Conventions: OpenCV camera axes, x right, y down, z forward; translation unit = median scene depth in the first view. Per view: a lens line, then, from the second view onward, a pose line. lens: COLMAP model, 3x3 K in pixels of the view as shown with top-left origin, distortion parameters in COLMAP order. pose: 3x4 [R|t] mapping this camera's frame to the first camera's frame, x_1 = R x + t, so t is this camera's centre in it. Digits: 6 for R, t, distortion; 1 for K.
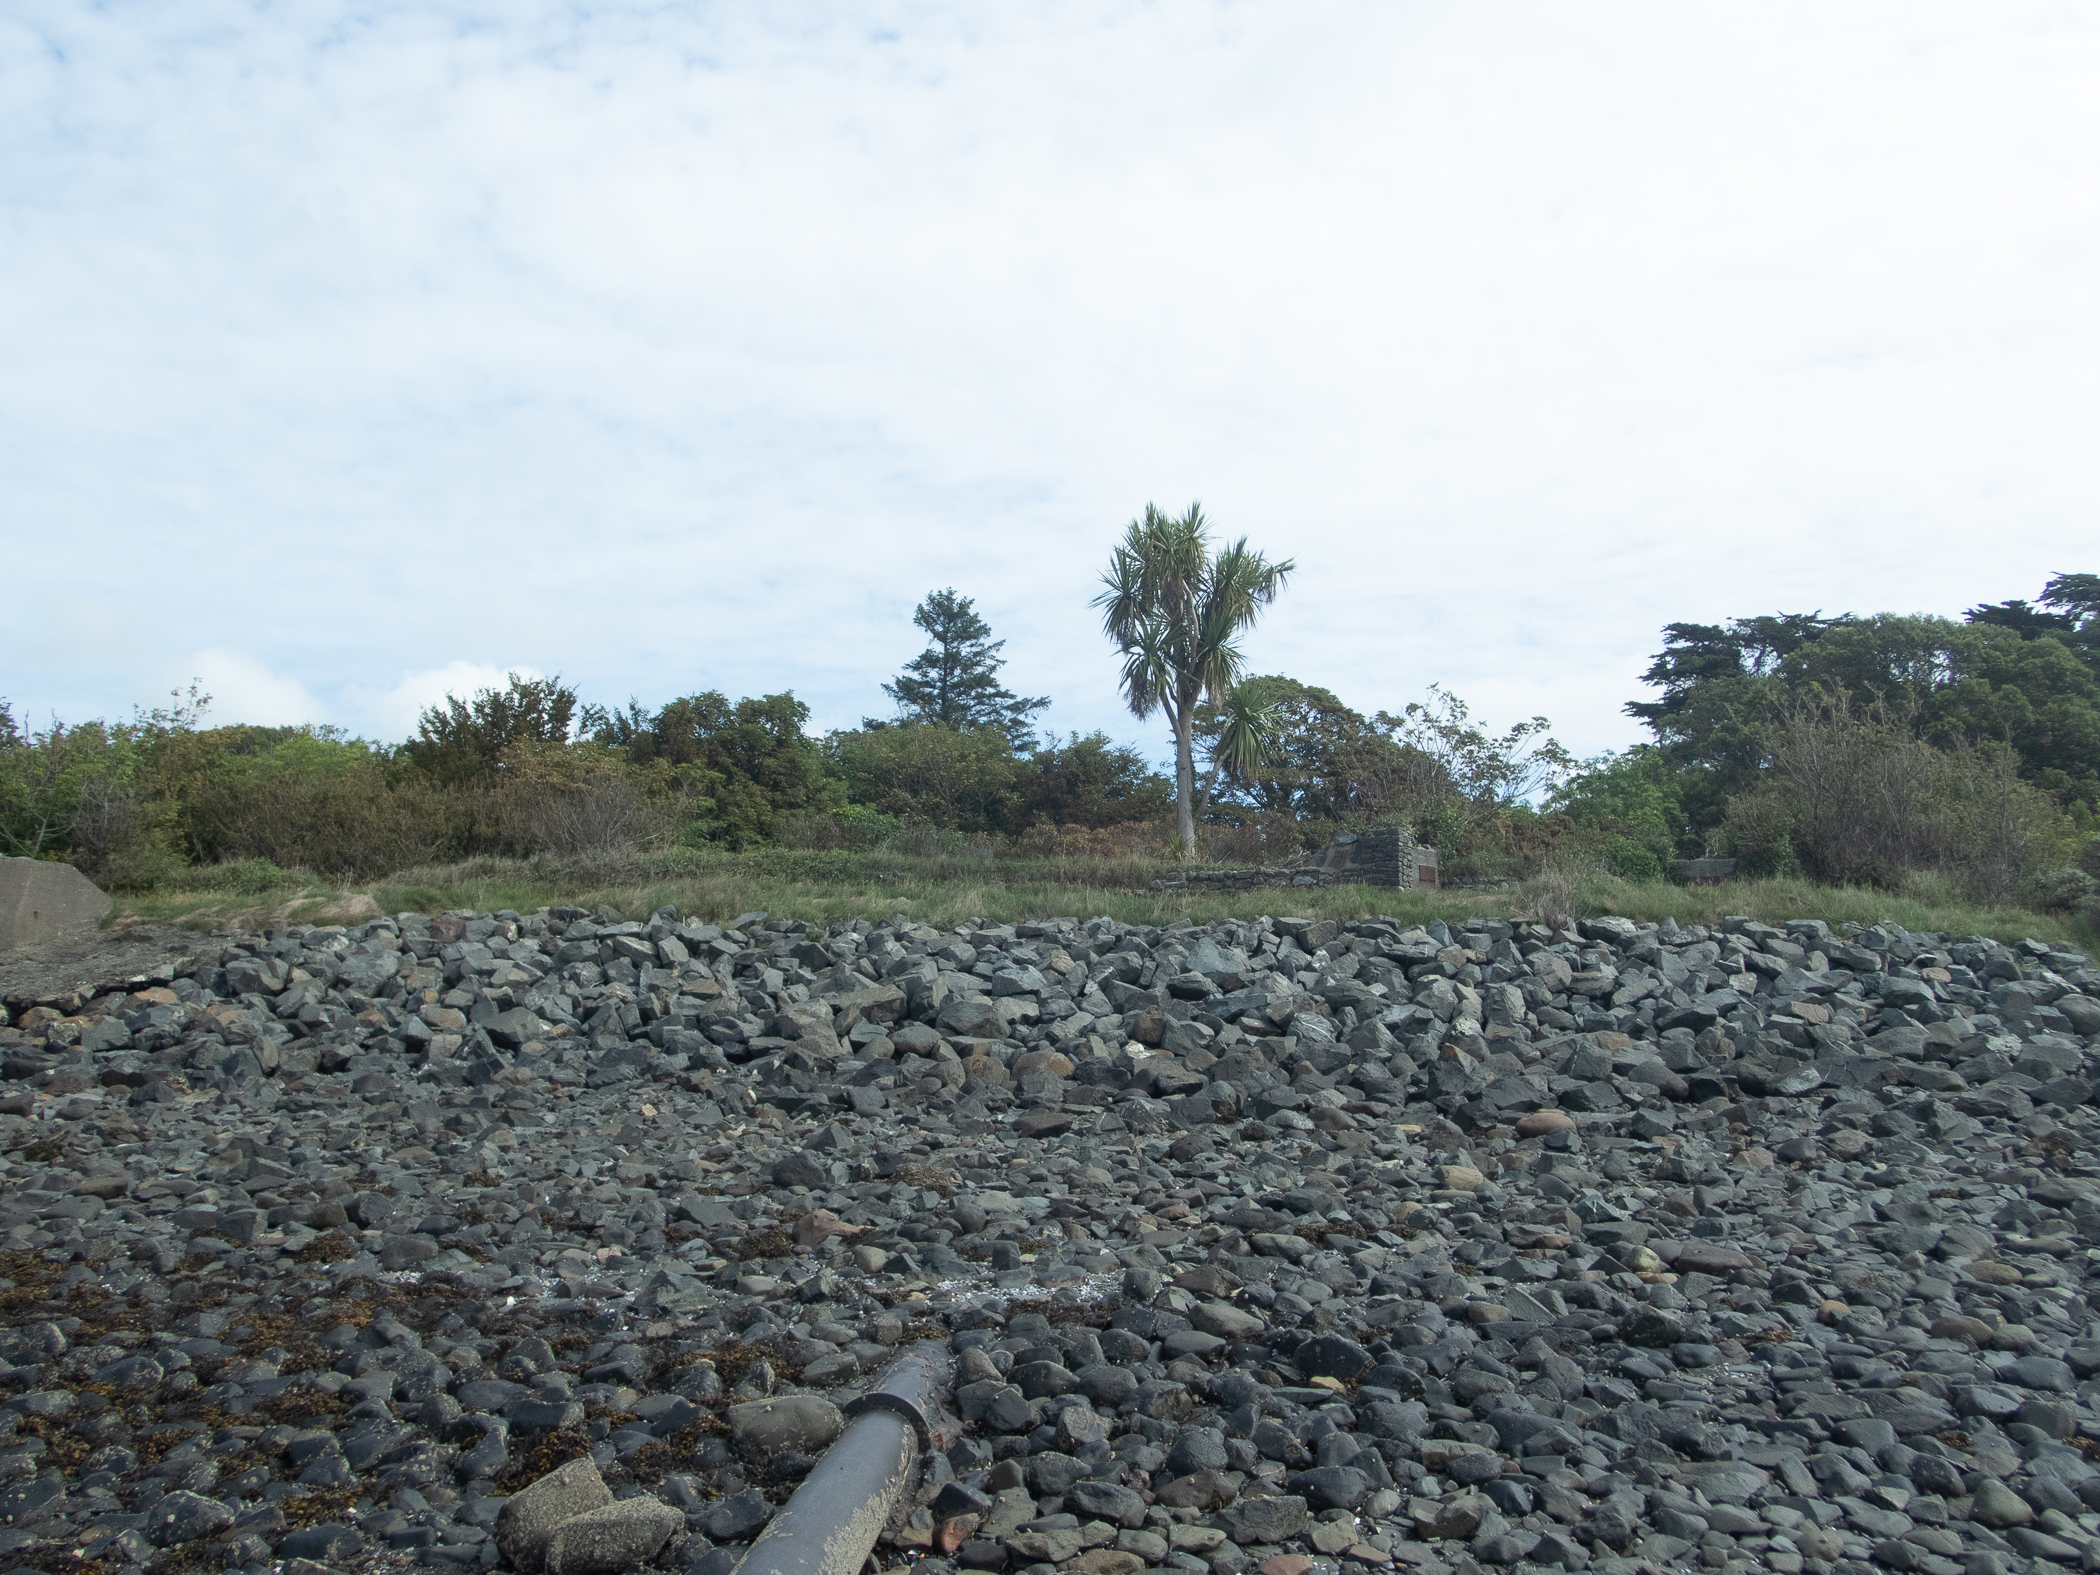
lens RADIAL K [[1863.2, 0, 1045.7], [0, 1863.2, 787.6], [0, 0, 1]] dist [0.003596, 0.001284]
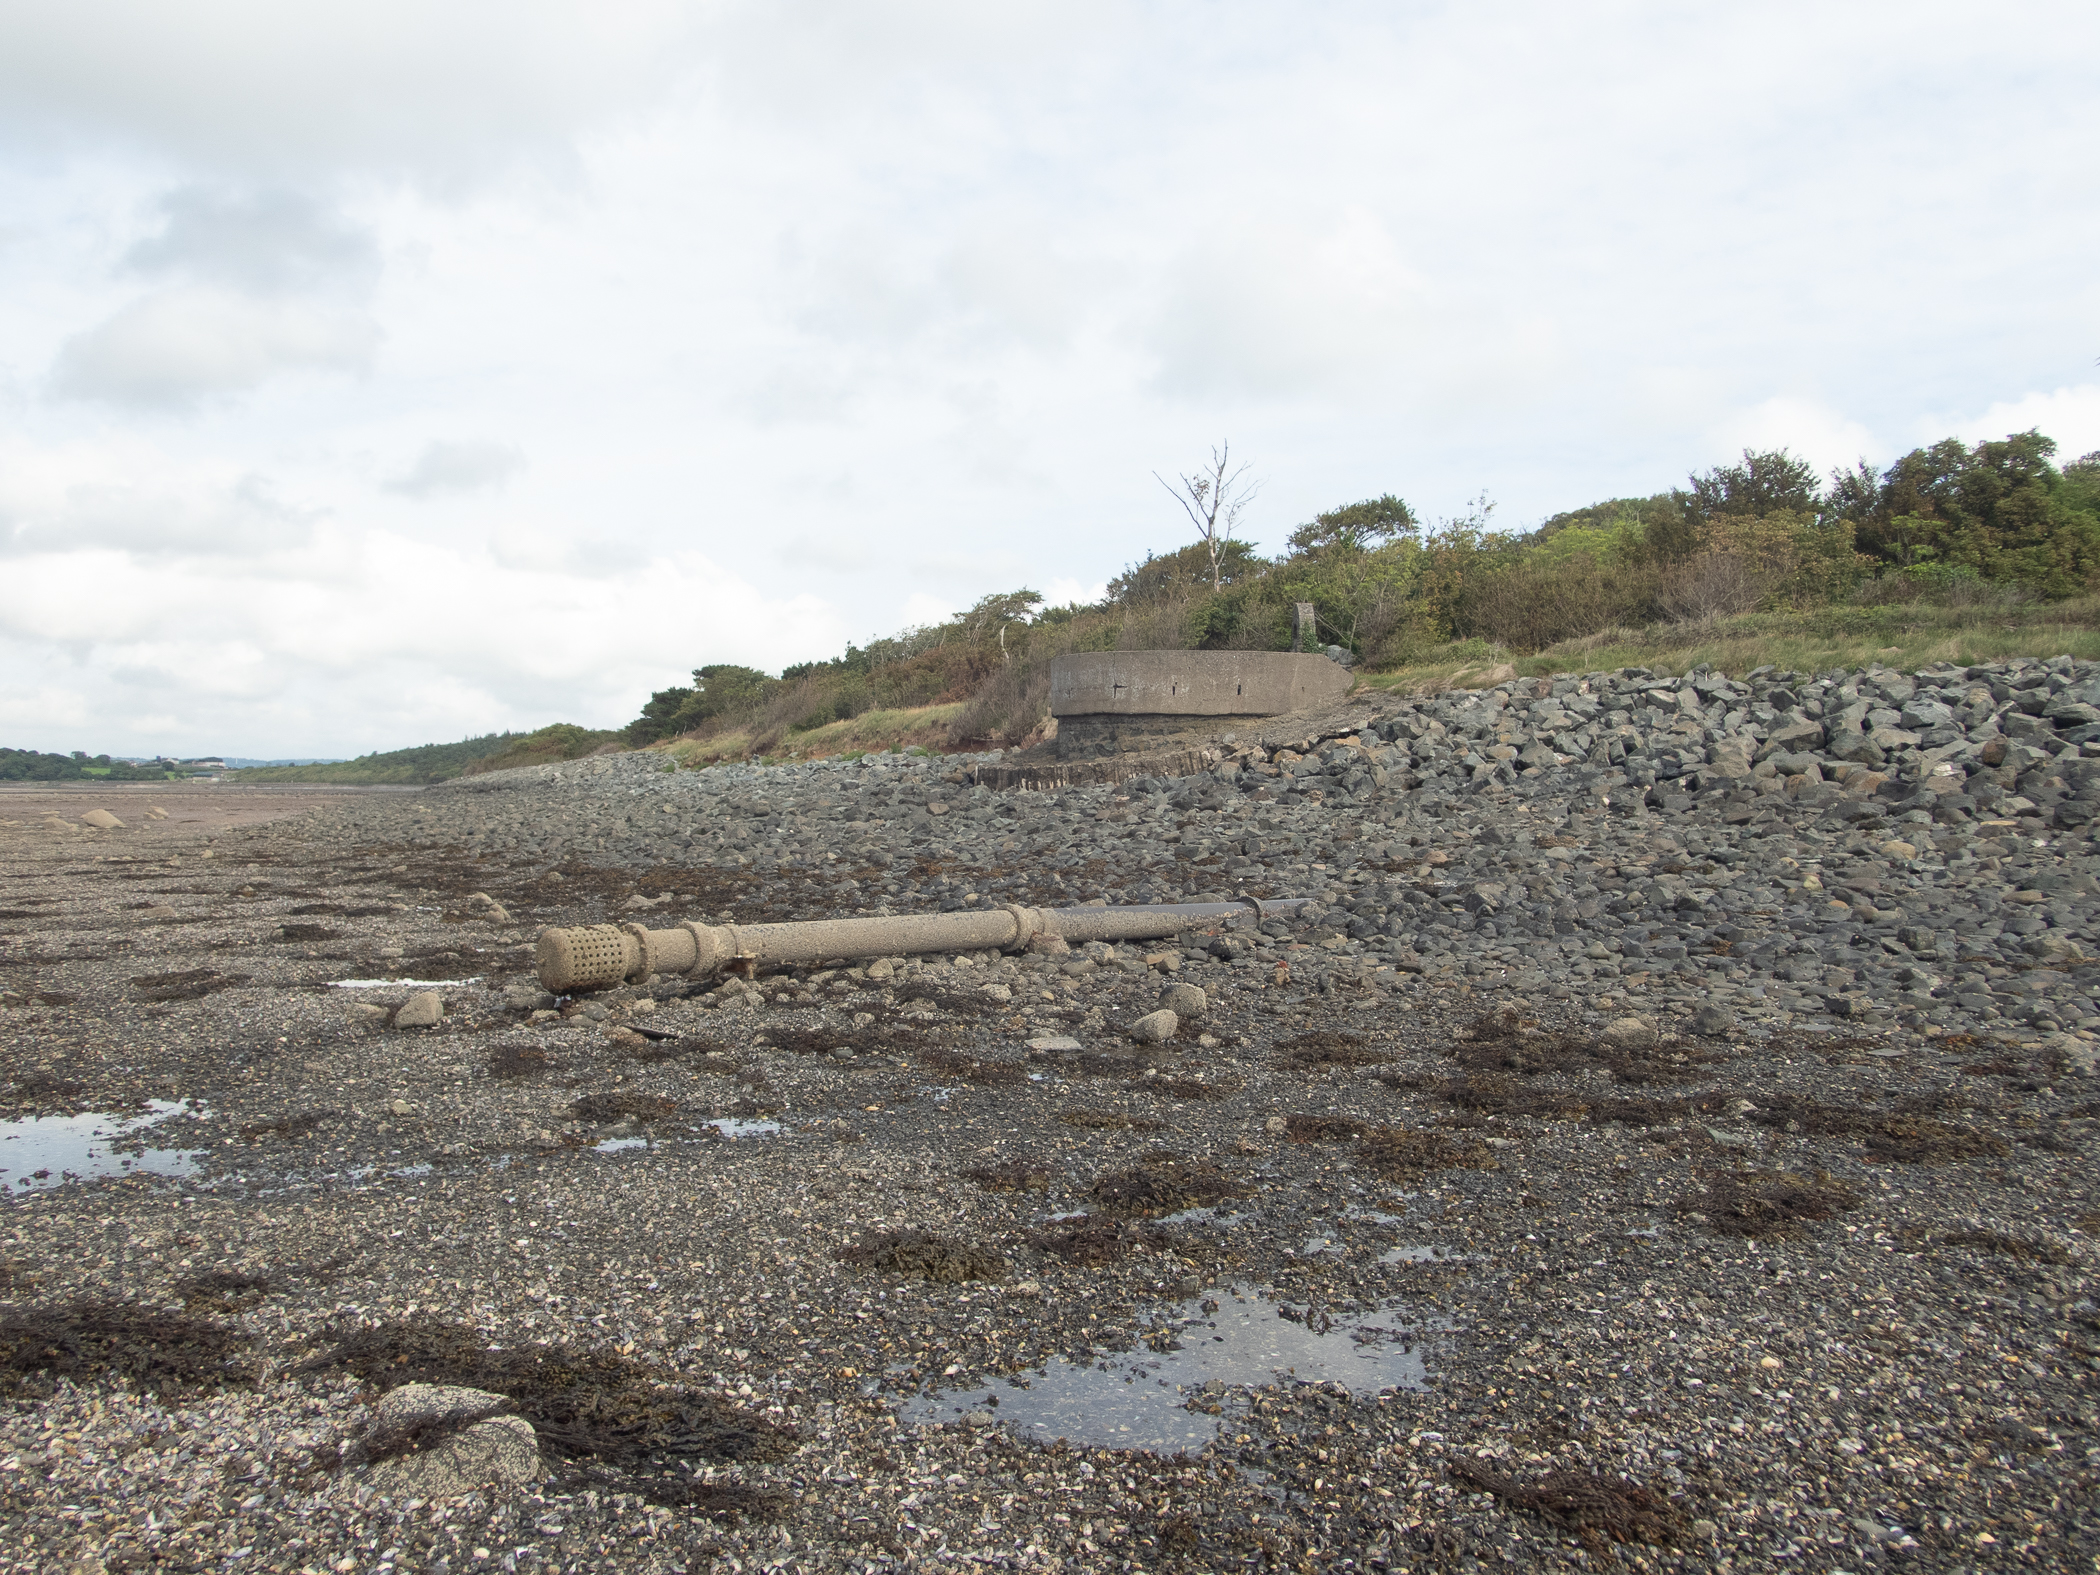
lens RADIAL K [[1863.2, 0, 1052.6], [0, 1863.2, 778.5], [0, 0, 1]] dist [0.003596, 0.001284]
pose [[0.724265, -0.005111, -0.689503, 0.382769], [0.097371, 0.990710, 0.094937, -0.025097], [0.682612, -0.135897, 0.718034, -0.251469]]
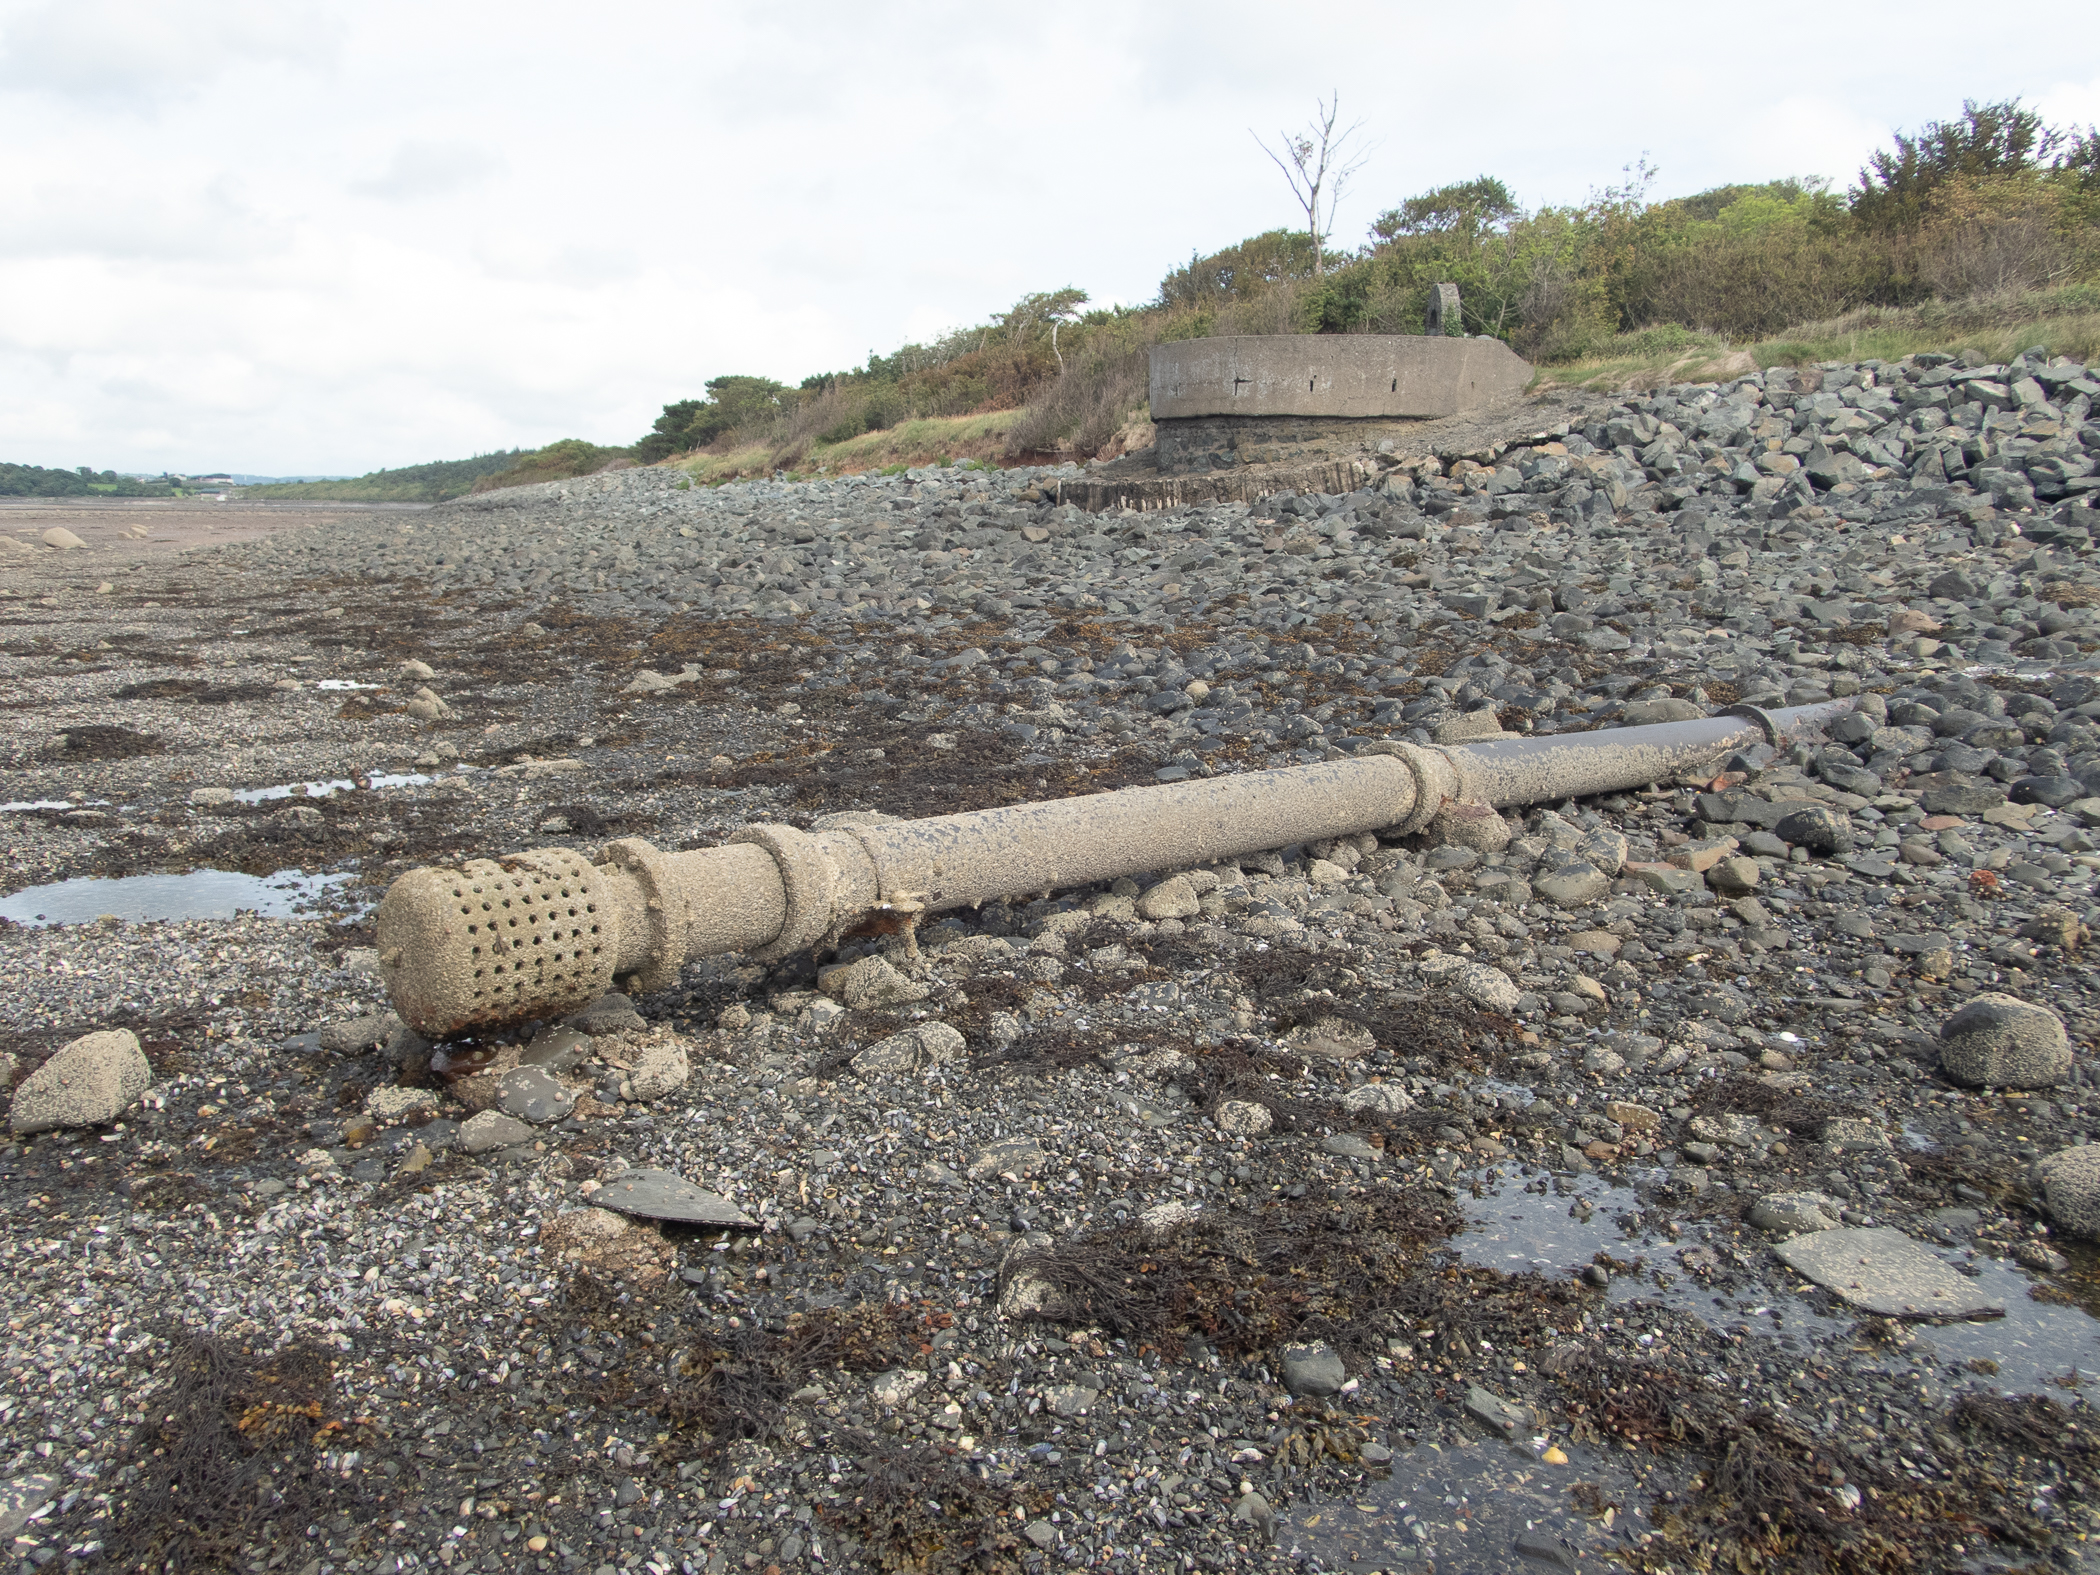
lens RADIAL K [[1863.2, 0, 1050.3], [0, 1863.2, 781.4], [0, 0, 1]] dist [0.003596, 0.001284]
pose [[0.717100, 0.102215, -0.689435, 0.133168], [0.094199, 0.965897, 0.241183, -0.000845], [0.690576, -0.237896, 0.683016, -0.083174]]
